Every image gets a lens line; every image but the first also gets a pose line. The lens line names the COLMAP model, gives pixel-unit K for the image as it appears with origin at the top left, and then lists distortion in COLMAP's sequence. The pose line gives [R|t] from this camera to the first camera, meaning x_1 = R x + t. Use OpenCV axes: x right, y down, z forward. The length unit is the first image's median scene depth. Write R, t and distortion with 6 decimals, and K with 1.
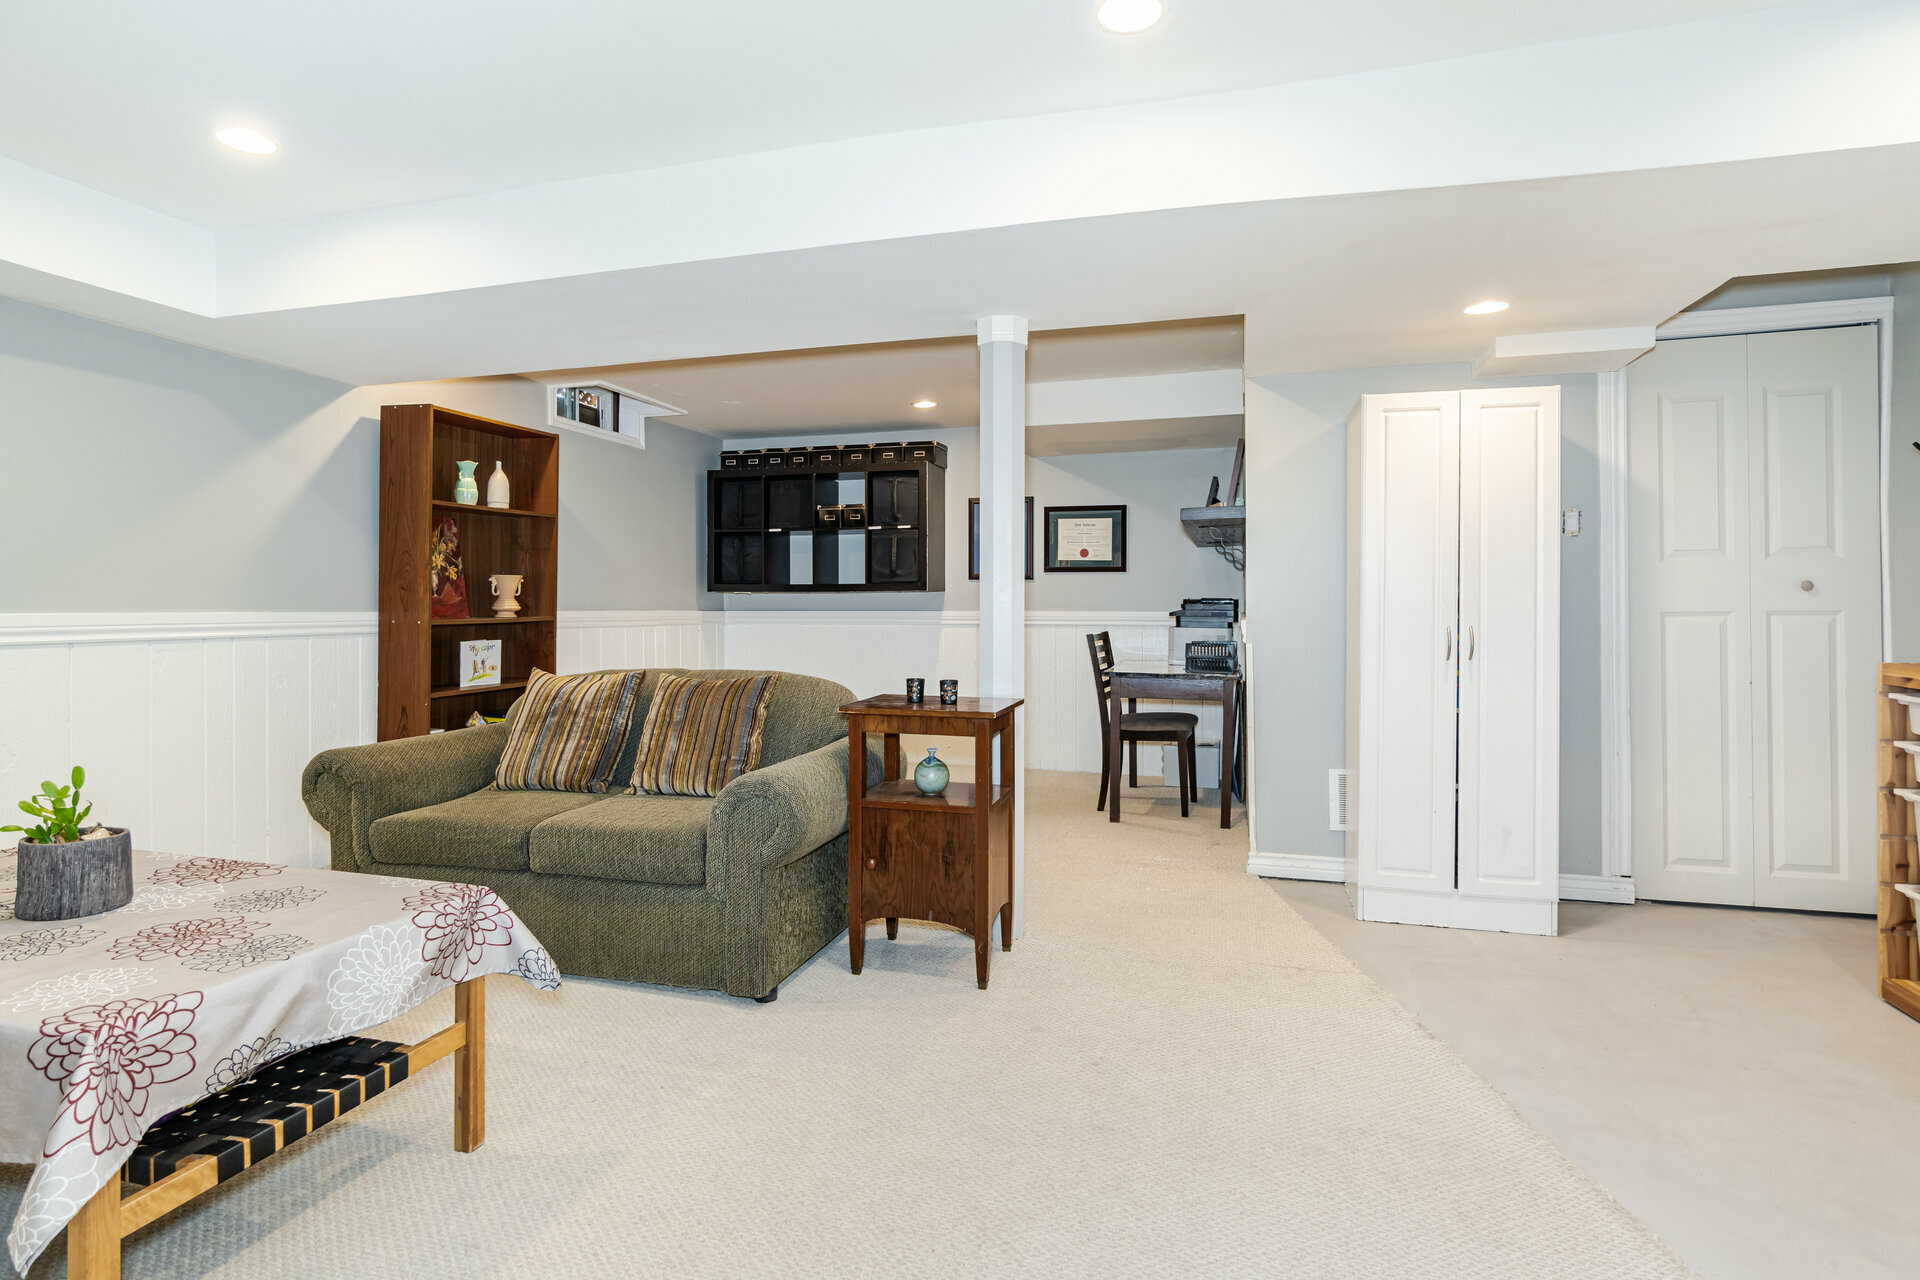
lens RADIAL K [[1011.7, 0, 976.6], [0, 1011.7, 607.0], [0, 0, 1]] dist [0.004165, 0.000635]
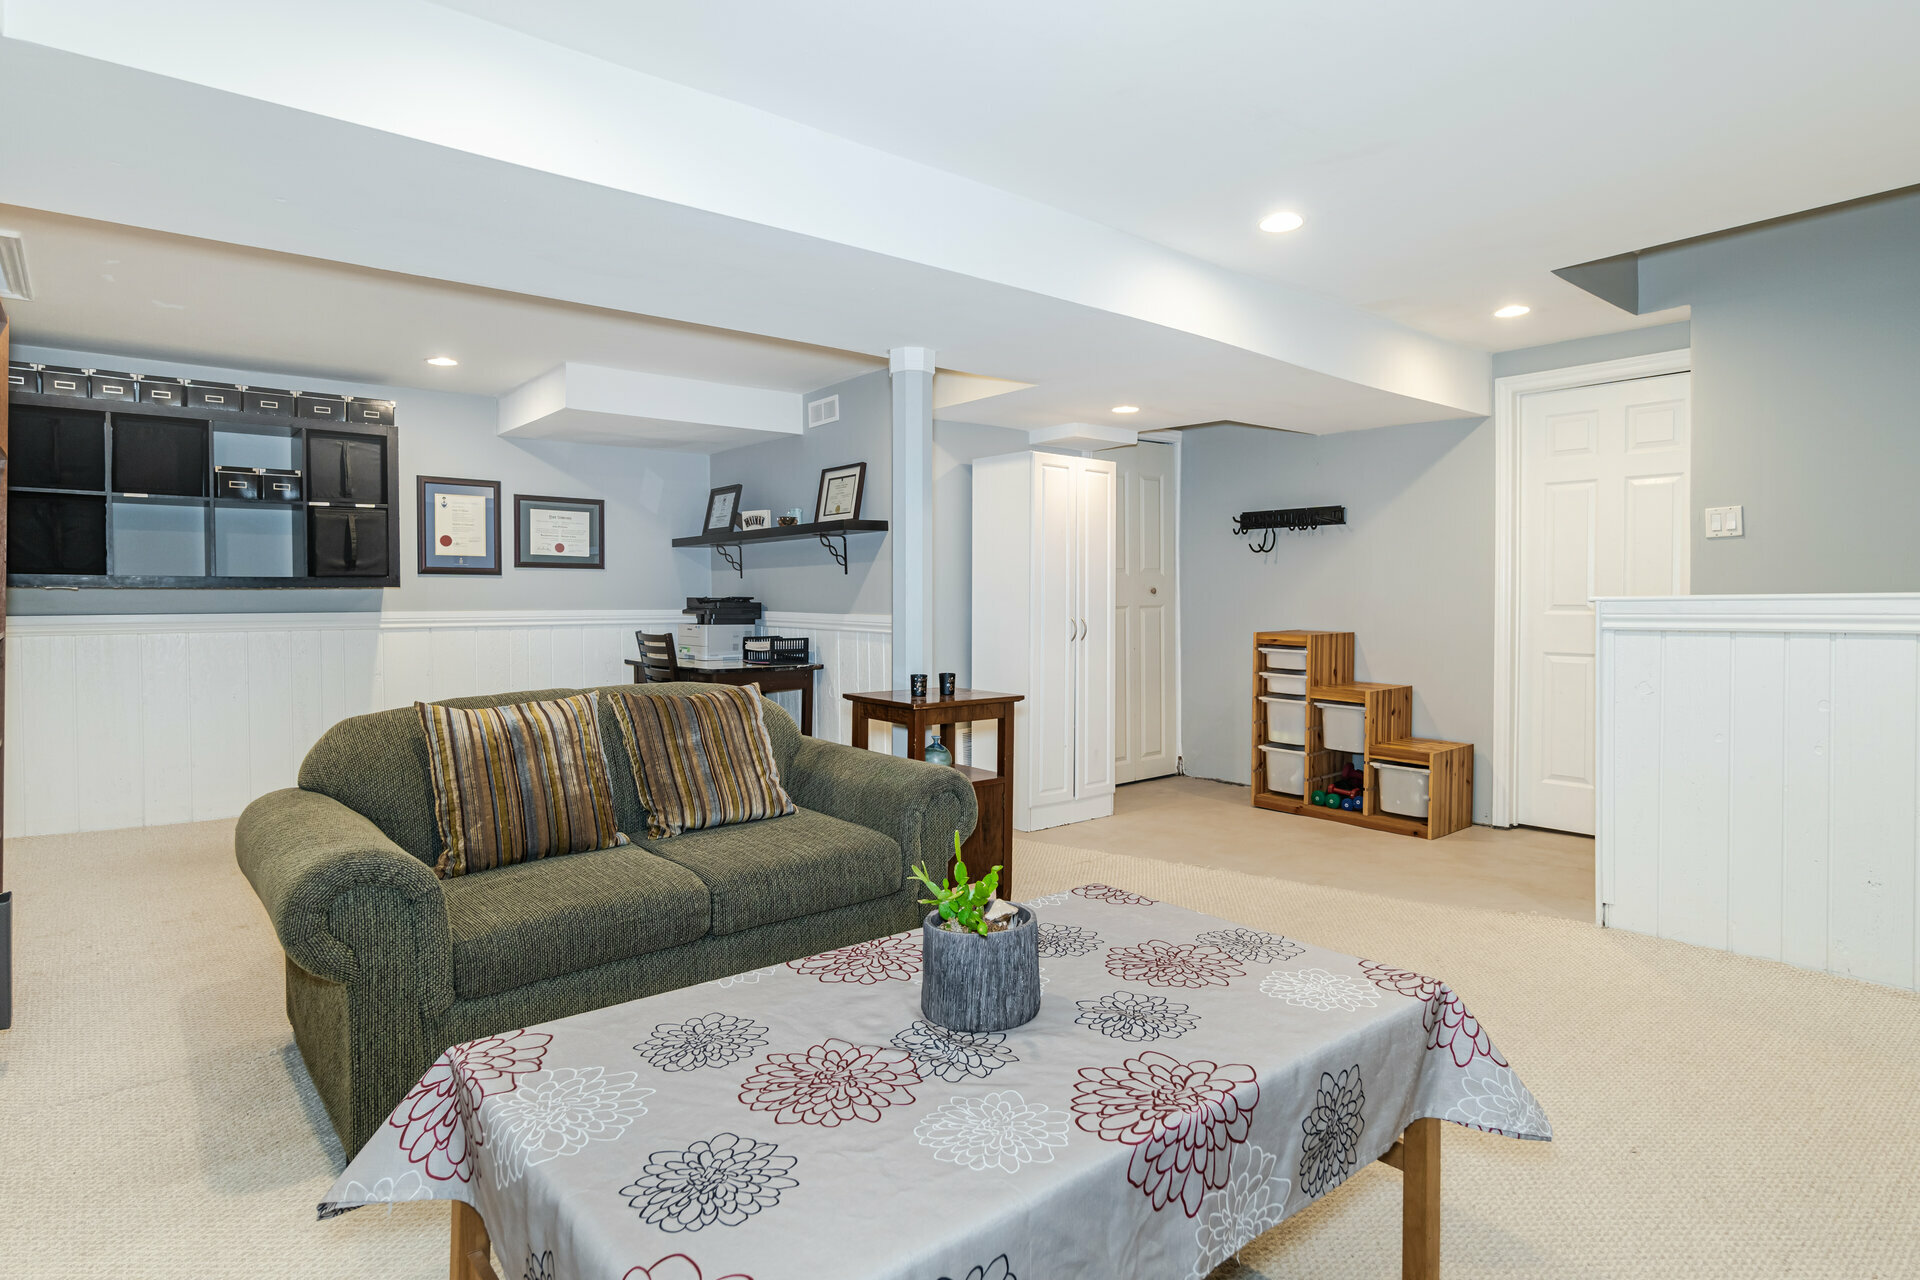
lens RADIAL K [[1011.7, 0, 949.8], [0, 1011.7, 623.5], [0, 0, 1]] dist [0.004165, 0.000635]
pose [[0.572373, -0.023041, 0.819669, -0.459235], [0.003989, 0.999672, 0.025315, -0.005859], [-0.819984, -0.011219, 0.572277, 0.172032]]
